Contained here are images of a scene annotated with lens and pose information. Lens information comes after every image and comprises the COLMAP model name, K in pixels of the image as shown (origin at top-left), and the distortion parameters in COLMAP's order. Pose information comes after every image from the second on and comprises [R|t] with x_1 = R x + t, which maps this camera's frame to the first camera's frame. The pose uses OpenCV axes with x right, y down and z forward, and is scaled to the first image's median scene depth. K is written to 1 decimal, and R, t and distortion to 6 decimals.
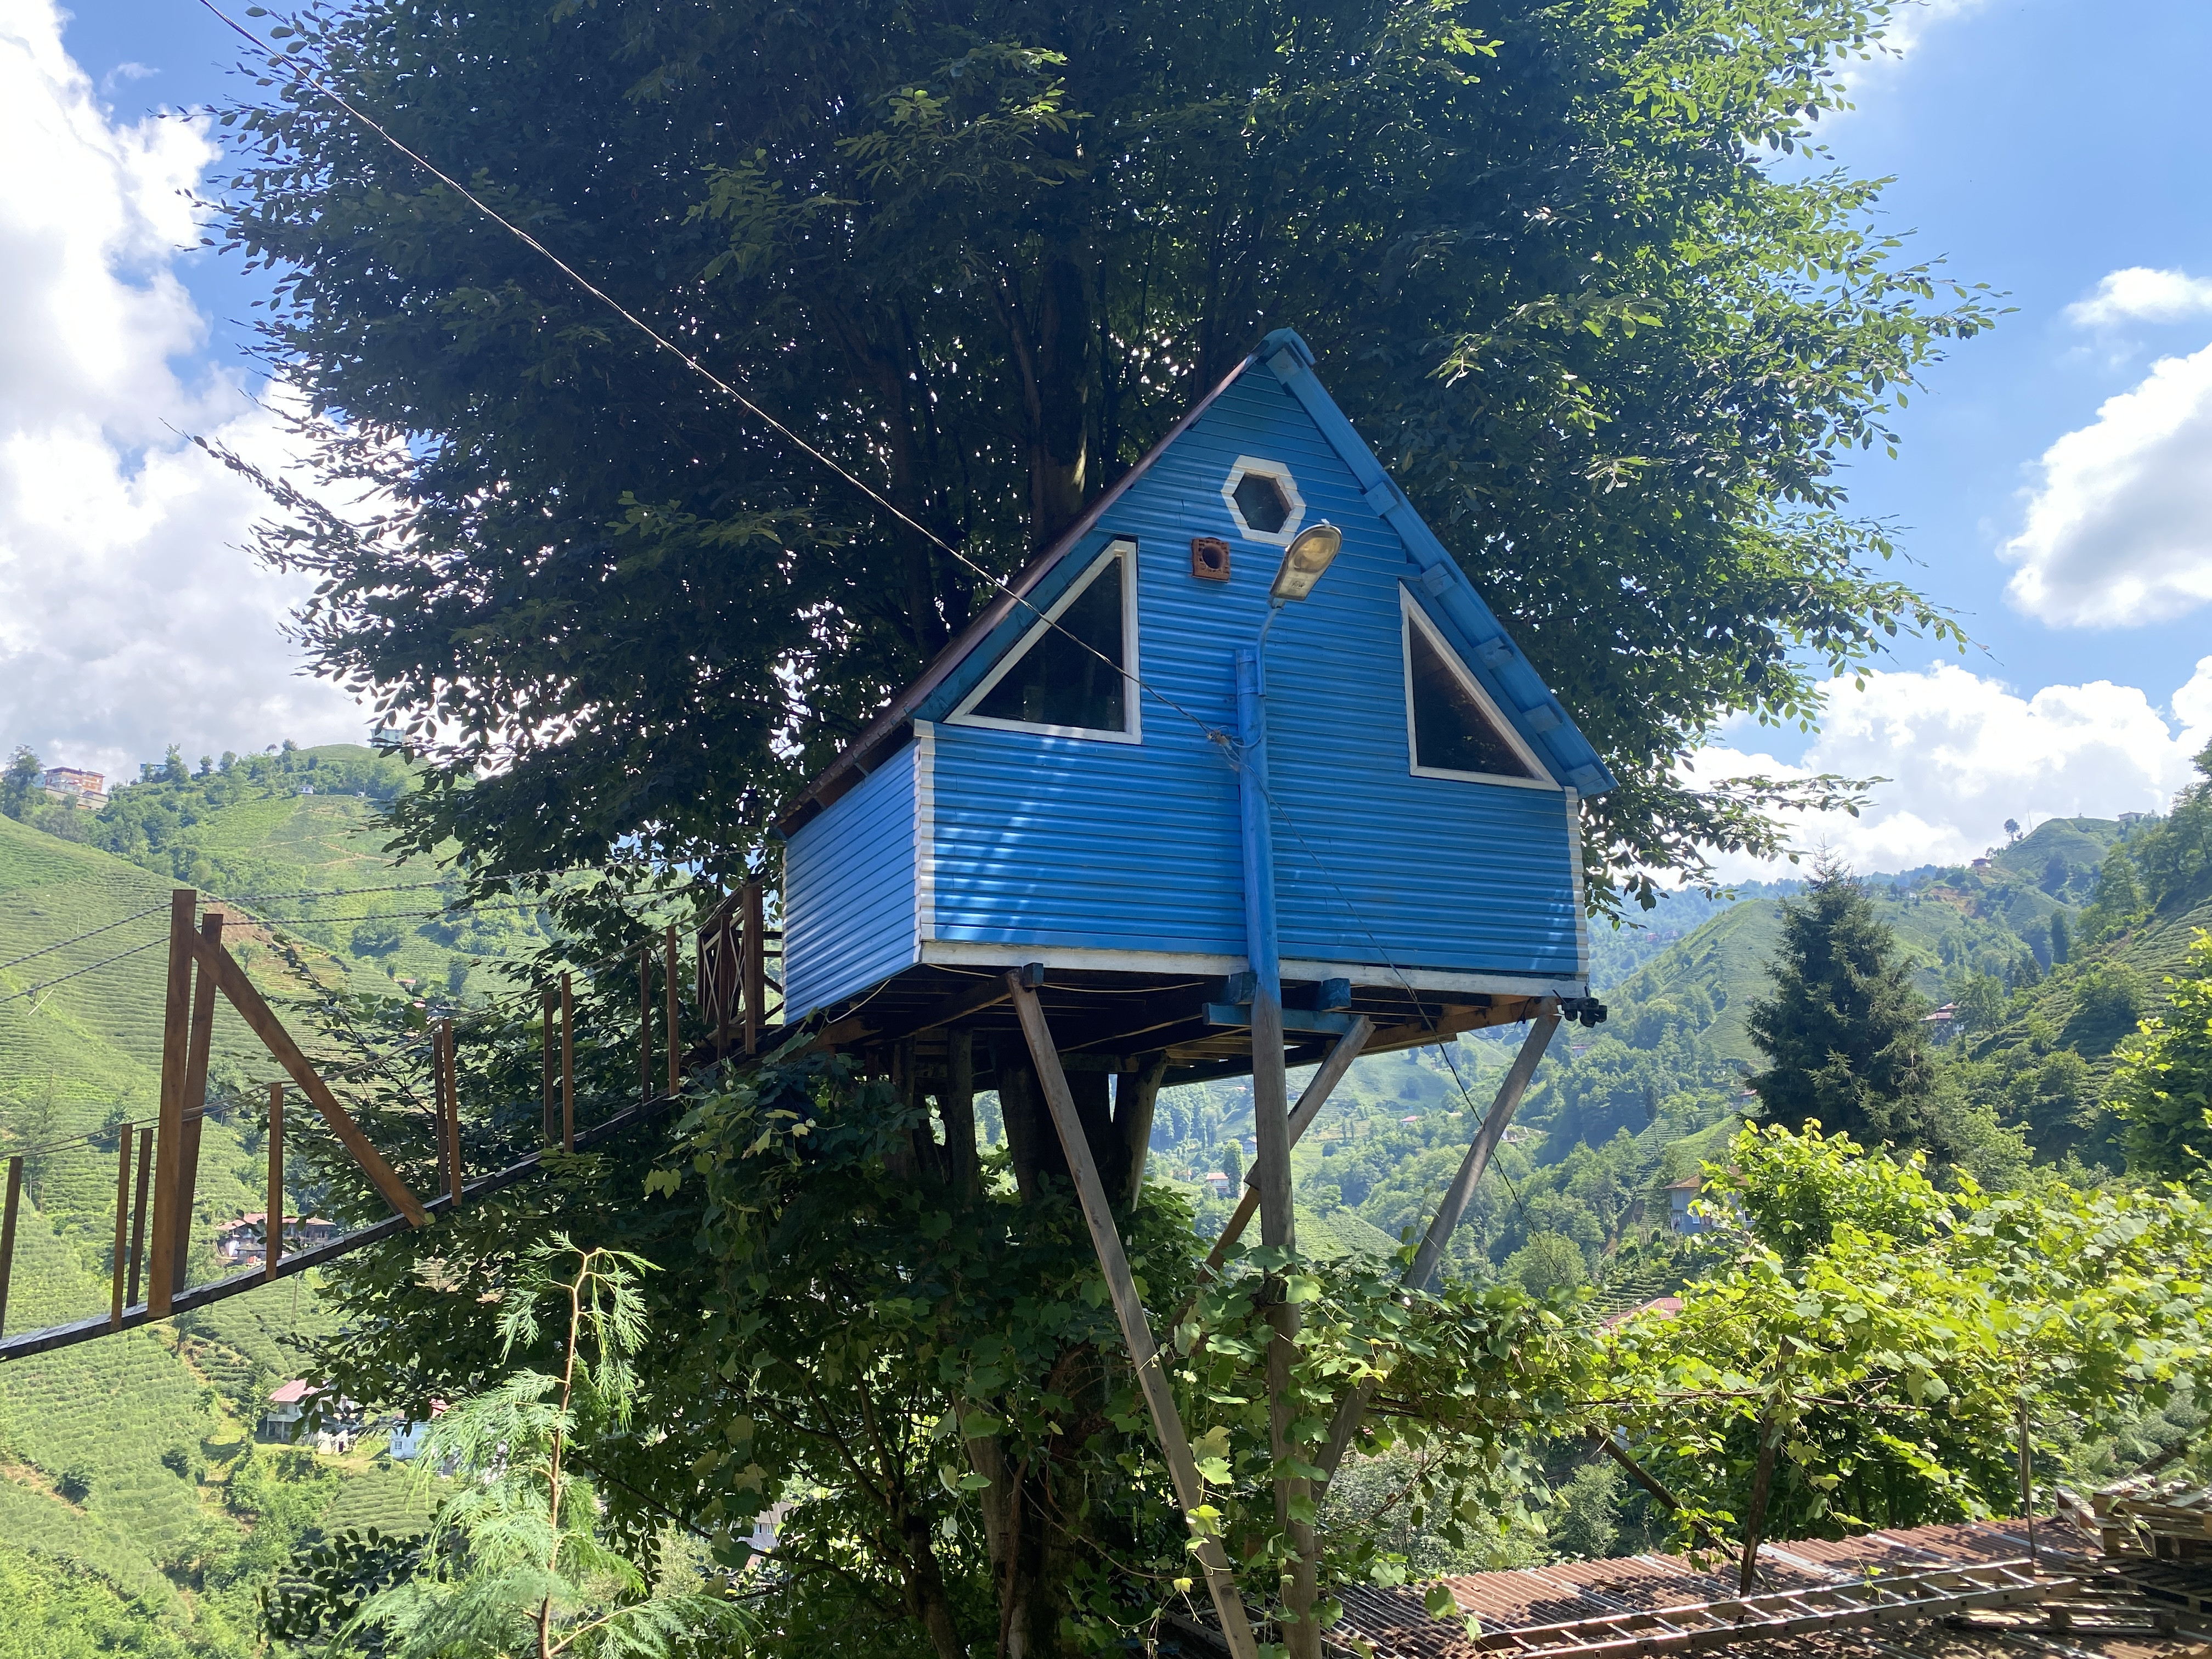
lens RADIAL K [[1669.2, 0, 1080.3], [0, 1669.2, 803.9], [0, 0, 1]] dist [0.057264, -0.061805]
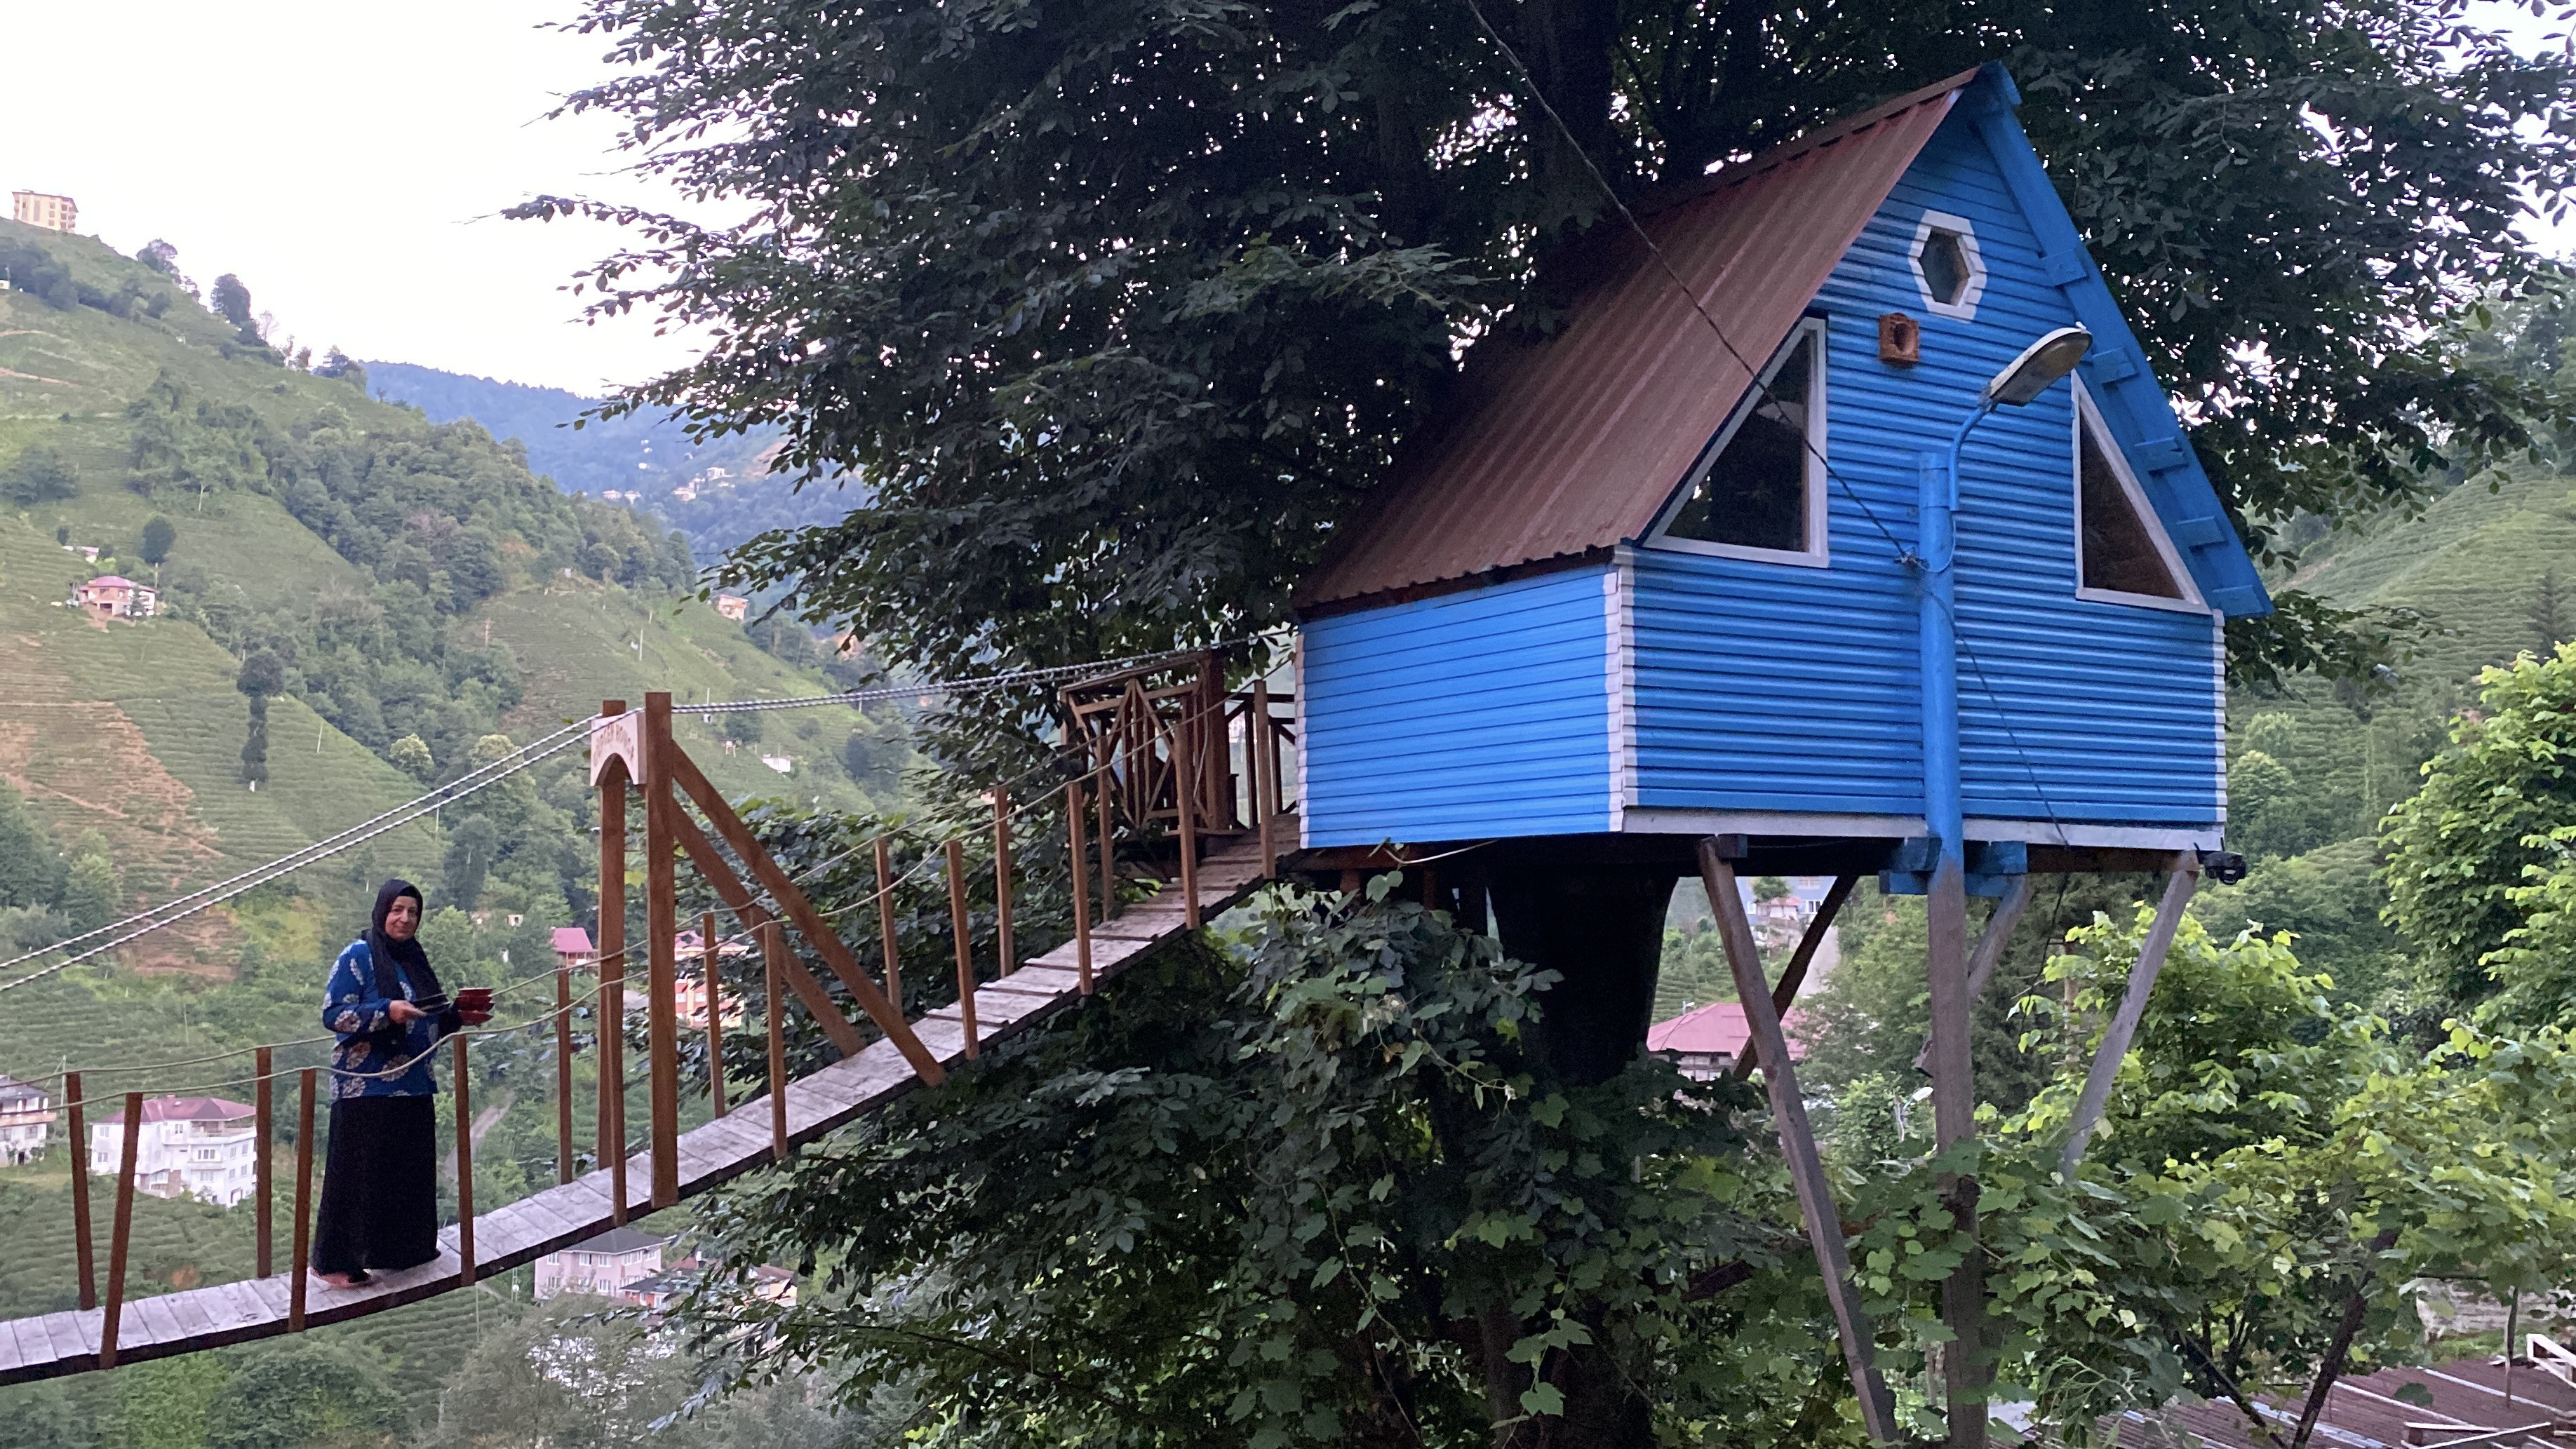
lens RADIAL K [[2118.5, 0, 1322.1], [0, 2118.5, 695.8], [0, 0, 1]] dist [0.061675, -0.063313]
pose [[0.988488, 0.036427, 0.146852, -0.311805], [-0.058212, 0.987437, 0.146900, -0.095770], [-0.139656, -0.153758, 0.978190, -0.032020]]
